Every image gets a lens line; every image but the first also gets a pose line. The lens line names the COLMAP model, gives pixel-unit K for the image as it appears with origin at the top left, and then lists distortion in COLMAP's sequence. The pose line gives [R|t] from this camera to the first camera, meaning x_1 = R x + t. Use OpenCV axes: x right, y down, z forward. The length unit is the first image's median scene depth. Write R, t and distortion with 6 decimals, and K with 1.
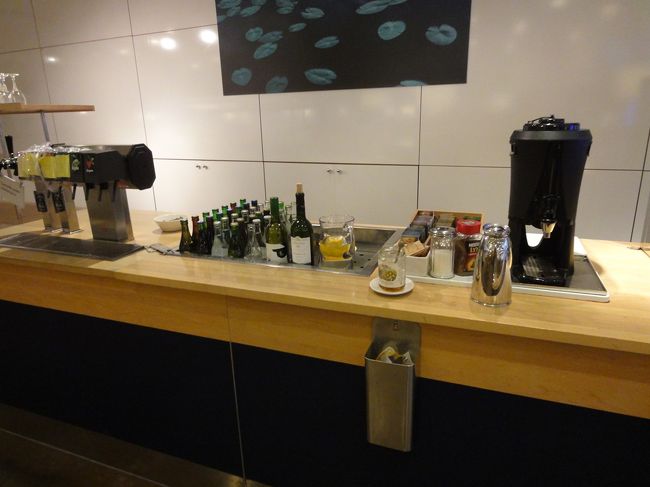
lens RADIAL K [[430.3, 0, 325.0], [0, 430.3, 243.5], [0, 0, 1]] dist [0.000604, 0.002040]
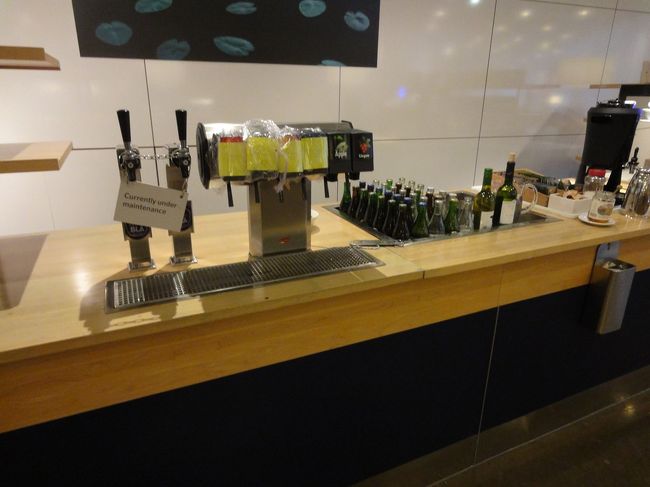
lens RADIAL K [[430.3, 0, 325.0], [0, 430.3, 243.5], [0, 0, 1]] dist [0.000604, 0.002040]
pose [[0.696574, -0.206546, 0.687113, -0.630357], [0.177756, 0.977492, 0.113630, -0.063016], [-0.695117, 0.042987, 0.717610, 0.273936]]
